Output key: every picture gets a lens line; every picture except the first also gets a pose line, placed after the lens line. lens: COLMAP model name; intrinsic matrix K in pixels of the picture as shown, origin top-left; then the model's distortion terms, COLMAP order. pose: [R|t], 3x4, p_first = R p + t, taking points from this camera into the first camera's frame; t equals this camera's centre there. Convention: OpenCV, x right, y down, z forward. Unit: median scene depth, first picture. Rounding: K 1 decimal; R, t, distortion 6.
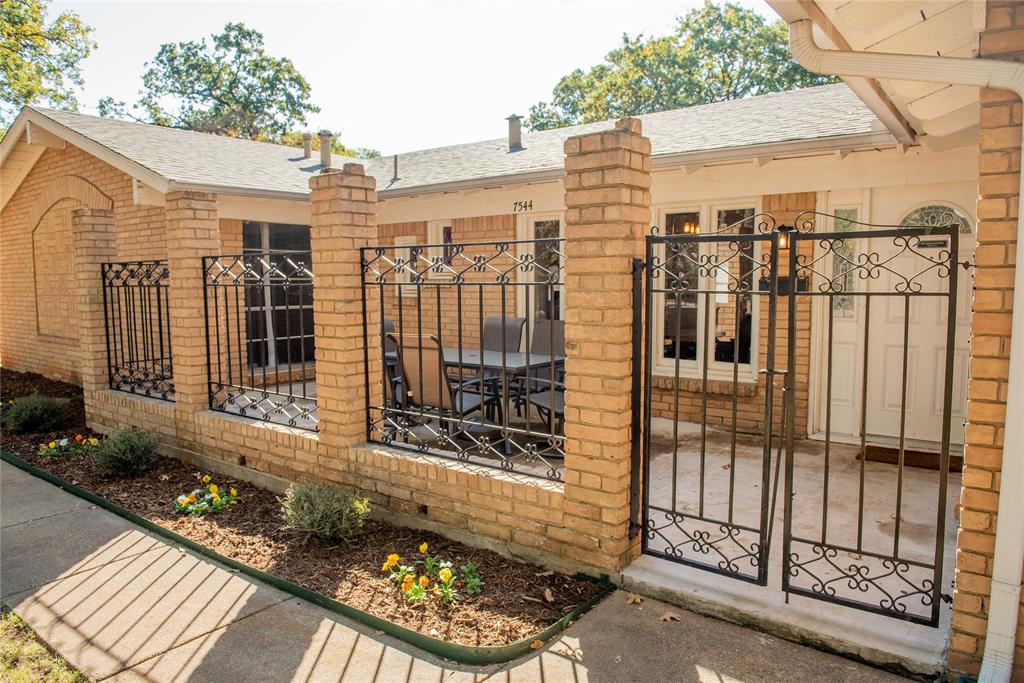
lens RADIAL K [[689.5, 0, 512.4], [0, 689.5, 345.5], [0, 0, 1]] dist [-0.056380, -0.000572]
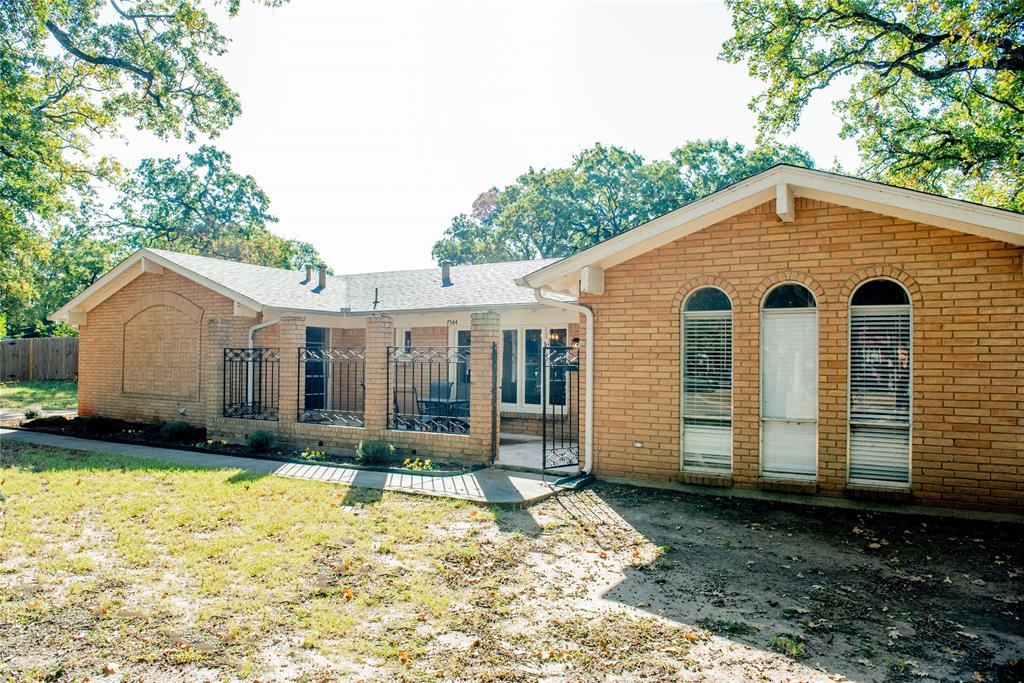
lens RADIAL K [[689.5, 0, 512.4], [0, 689.5, 345.5], [0, 0, 1]] dist [-0.056380, -0.000572]
pose [[0.992870, 0.019076, 0.117664, -0.029254], [-0.004294, 0.992195, -0.124624, 0.063933], [-0.119123, 0.123230, 0.985203, -0.599761]]
